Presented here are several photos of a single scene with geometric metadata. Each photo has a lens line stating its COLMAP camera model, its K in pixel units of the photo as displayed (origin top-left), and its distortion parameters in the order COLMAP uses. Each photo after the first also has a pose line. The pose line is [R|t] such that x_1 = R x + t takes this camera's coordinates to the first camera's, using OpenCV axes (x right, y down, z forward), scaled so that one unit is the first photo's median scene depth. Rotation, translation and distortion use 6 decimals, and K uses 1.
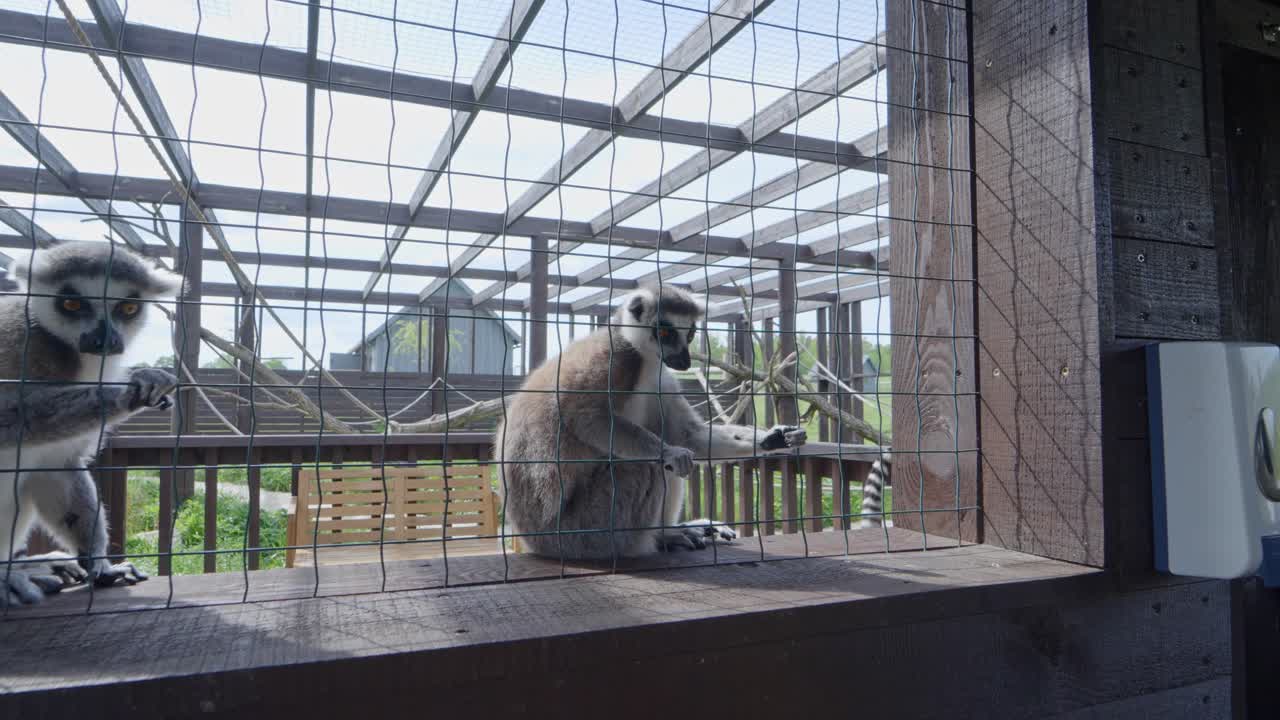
lens RADIAL K [[808.7, 0, 645.1], [0, 808.7, 360.3], [0, 0, 1]] dist [0.016805, -0.006188]
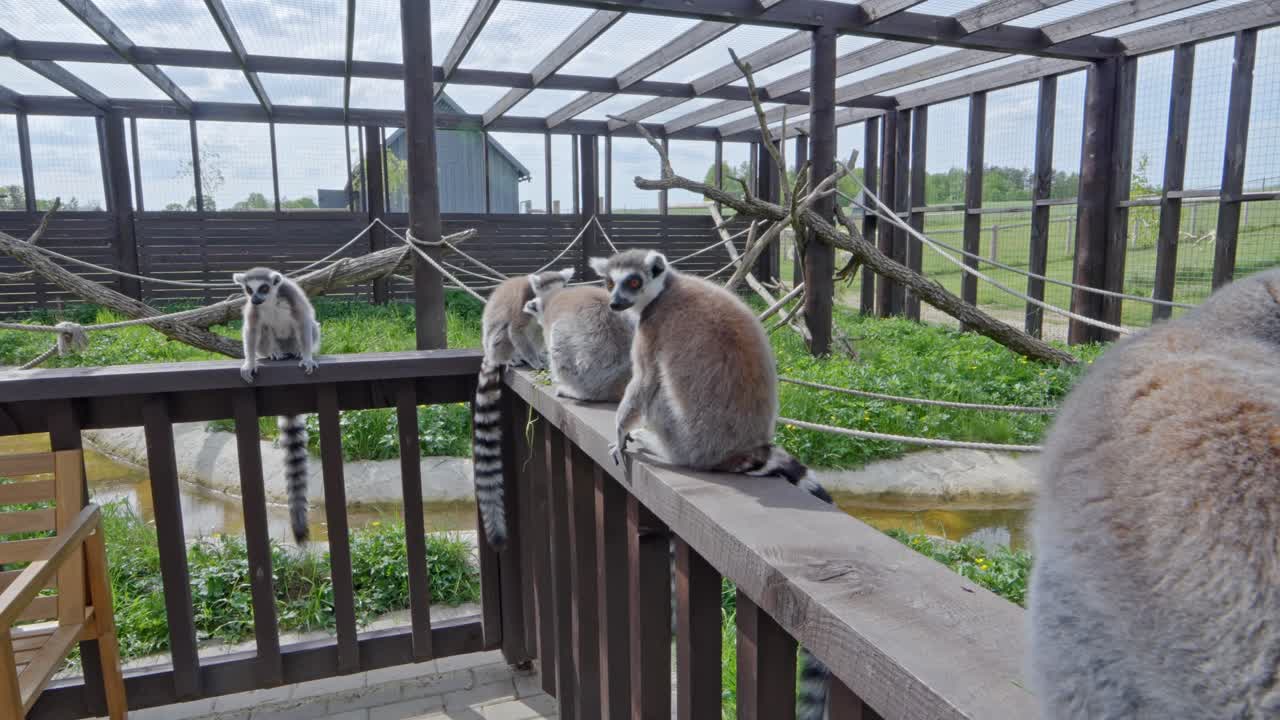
lens RADIAL K [[808.7, 0, 634.0], [0, 808.7, 356.1], [0, 0, 1]] dist [0.016805, -0.006188]
pose [[0.998371, 0.000282, -0.057050, 0.043080], [0.010971, 0.980372, 0.196851, 0.001588], [0.055986, -0.197156, 0.978772, 0.221375]]
